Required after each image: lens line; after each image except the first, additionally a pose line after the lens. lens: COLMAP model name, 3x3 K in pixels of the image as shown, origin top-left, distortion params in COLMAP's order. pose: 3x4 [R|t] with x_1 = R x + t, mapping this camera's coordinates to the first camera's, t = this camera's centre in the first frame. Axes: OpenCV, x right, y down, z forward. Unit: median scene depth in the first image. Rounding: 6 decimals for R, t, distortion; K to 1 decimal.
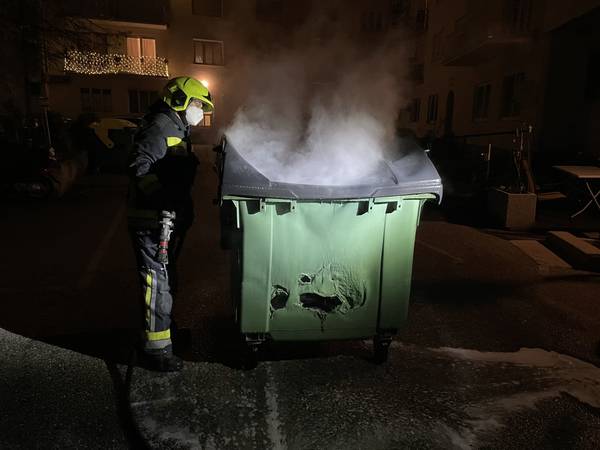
lens RADIAL K [[448.0, 0, 300.0], [0, 448.0, 225.0], [0, 0, 1]] dist [0.090428, -0.128369]
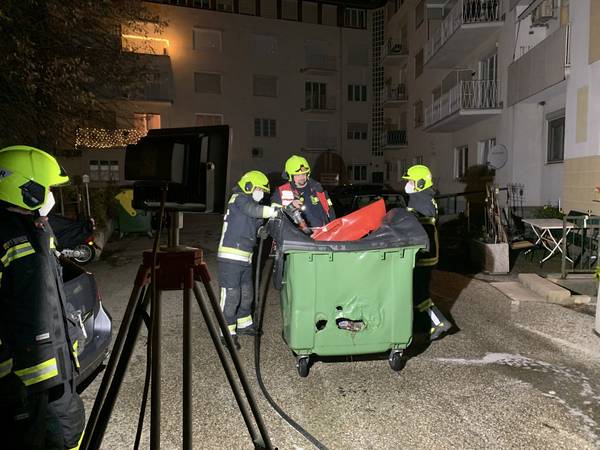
lens RADIAL K [[452.6, 0, 300.0], [0, 452.6, 225.0], [0, 0, 1]] dist [-0.011156, -0.010166]
pose [[0.999237, -0.034840, 0.017678, -0.029137], [0.036828, 0.991008, -0.128631, 0.009528], [-0.013038, 0.129184, 0.991535, -0.104227]]
